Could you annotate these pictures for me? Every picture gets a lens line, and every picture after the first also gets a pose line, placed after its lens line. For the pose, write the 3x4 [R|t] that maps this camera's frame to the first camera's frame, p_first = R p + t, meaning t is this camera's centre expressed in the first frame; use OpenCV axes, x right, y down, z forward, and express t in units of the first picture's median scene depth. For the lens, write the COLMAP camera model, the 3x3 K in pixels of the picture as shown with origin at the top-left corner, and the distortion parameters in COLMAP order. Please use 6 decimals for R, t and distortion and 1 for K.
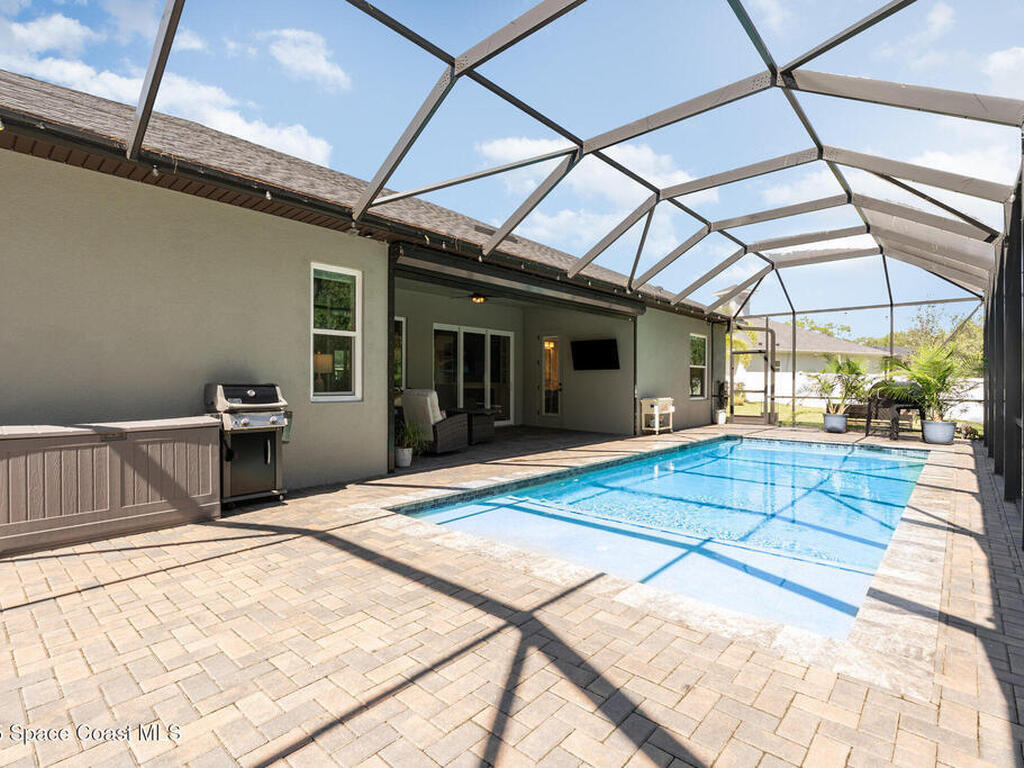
lens RADIAL K [[510.3, 0, 523.6], [0, 510.3, 387.7], [0, 0, 1]] dist [-0.006657, 0.002411]
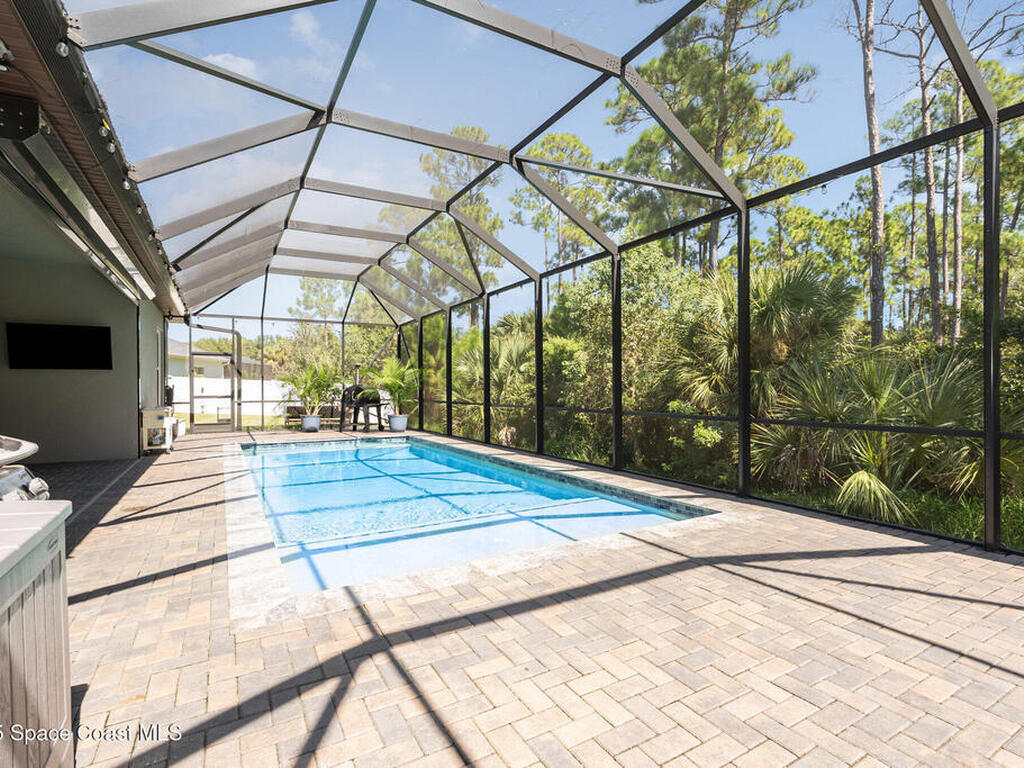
lens RADIAL K [[510.3, 0, 522.0], [0, 510.3, 392.1], [0, 0, 1]] dist [-0.006657, 0.002411]
pose [[0.316596, -0.014642, 0.948448, -0.939692], [0.014510, 0.999839, 0.010592, -0.010984], [-0.948450, 0.010409, 0.316757, 0.668492]]
